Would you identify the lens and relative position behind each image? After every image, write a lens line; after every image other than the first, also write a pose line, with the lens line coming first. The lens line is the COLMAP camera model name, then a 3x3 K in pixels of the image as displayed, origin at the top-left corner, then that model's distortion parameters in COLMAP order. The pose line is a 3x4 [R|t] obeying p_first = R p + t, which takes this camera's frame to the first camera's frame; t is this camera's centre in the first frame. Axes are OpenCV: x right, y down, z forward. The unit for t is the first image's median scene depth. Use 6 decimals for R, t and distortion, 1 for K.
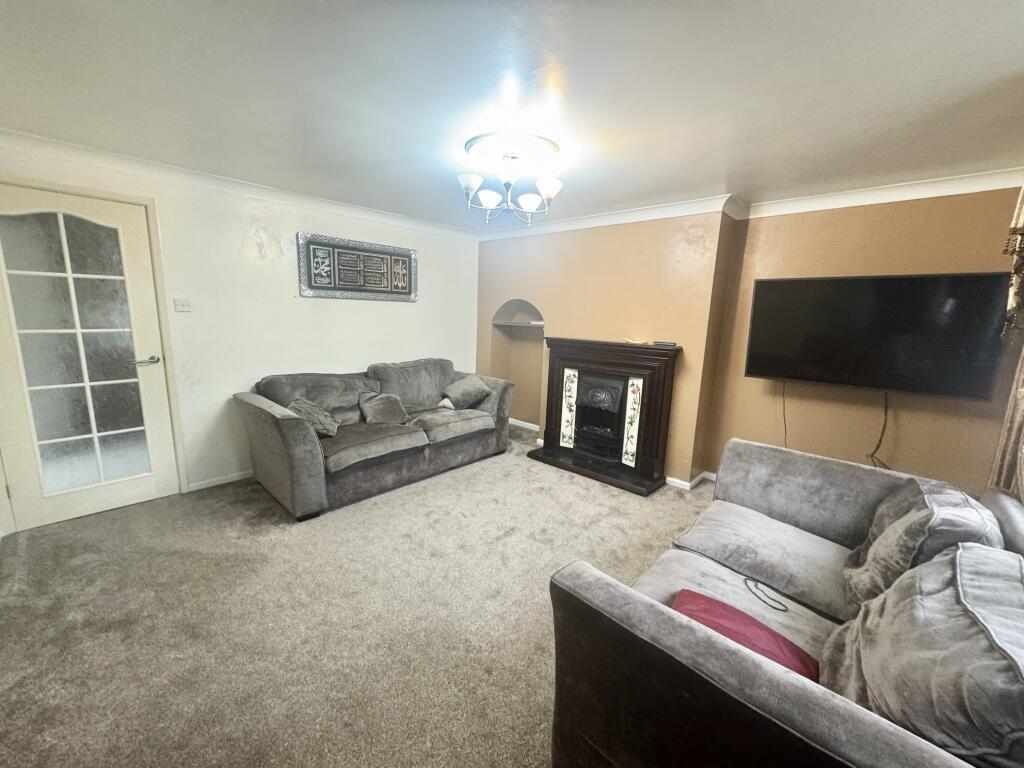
lens RADIAL K [[406.5, 0, 512.0], [0, 406.5, 384.0], [0, 0, 1]] dist [-0.003267, 0.000101]
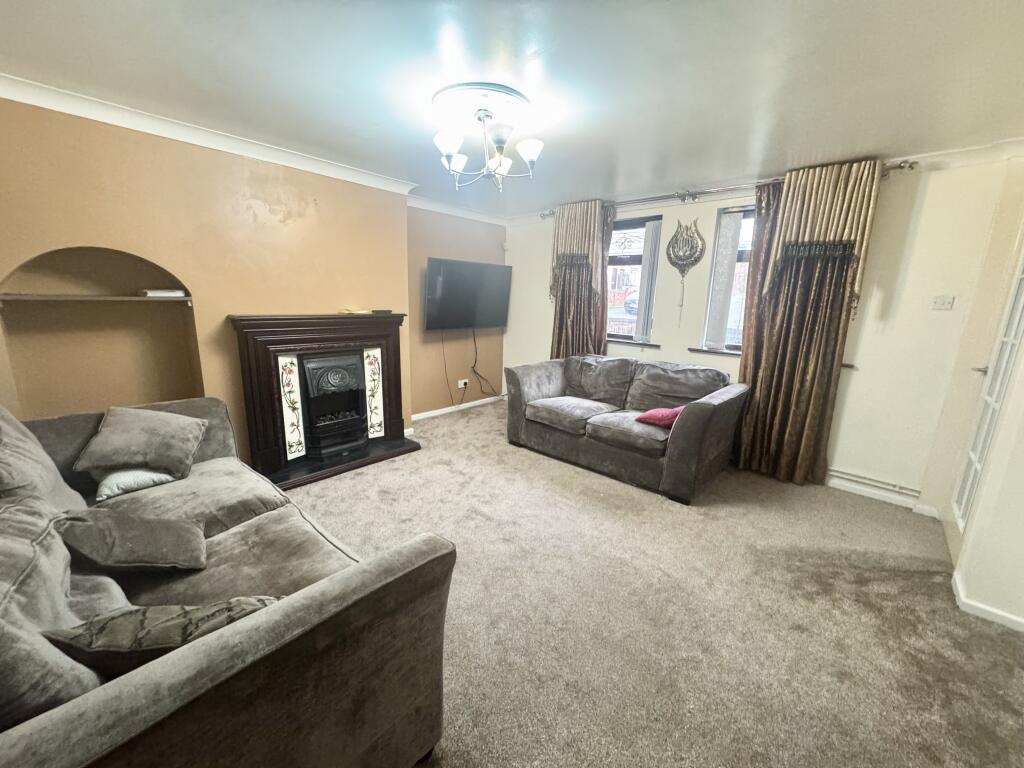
lens RADIAL K [[406.5, 0, 512.0], [0, 406.5, 384.0], [0, 0, 1]] dist [-0.003267, 0.000101]
pose [[-0.008022, -0.245365, 0.969398, -0.651464], [0.140598, 0.959522, 0.244028, -0.121272], [-0.990034, 0.138253, 0.026800, 0.628163]]
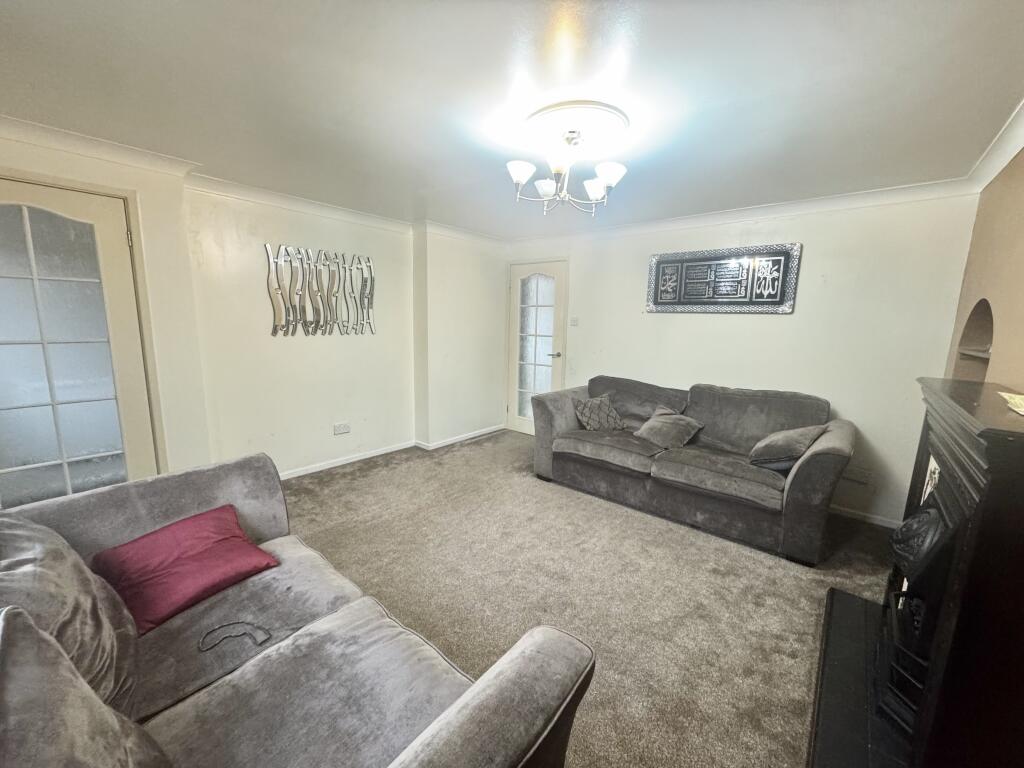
lens RADIAL K [[406.5, 0, 512.0], [0, 406.5, 384.0], [0, 0, 1]] dist [-0.003267, 0.000101]
pose [[0.041212, 0.129373, -0.990739, 0.574763], [-0.194415, 0.973667, 0.119057, -0.080756], [0.980053, 0.187708, 0.065279, 0.574543]]
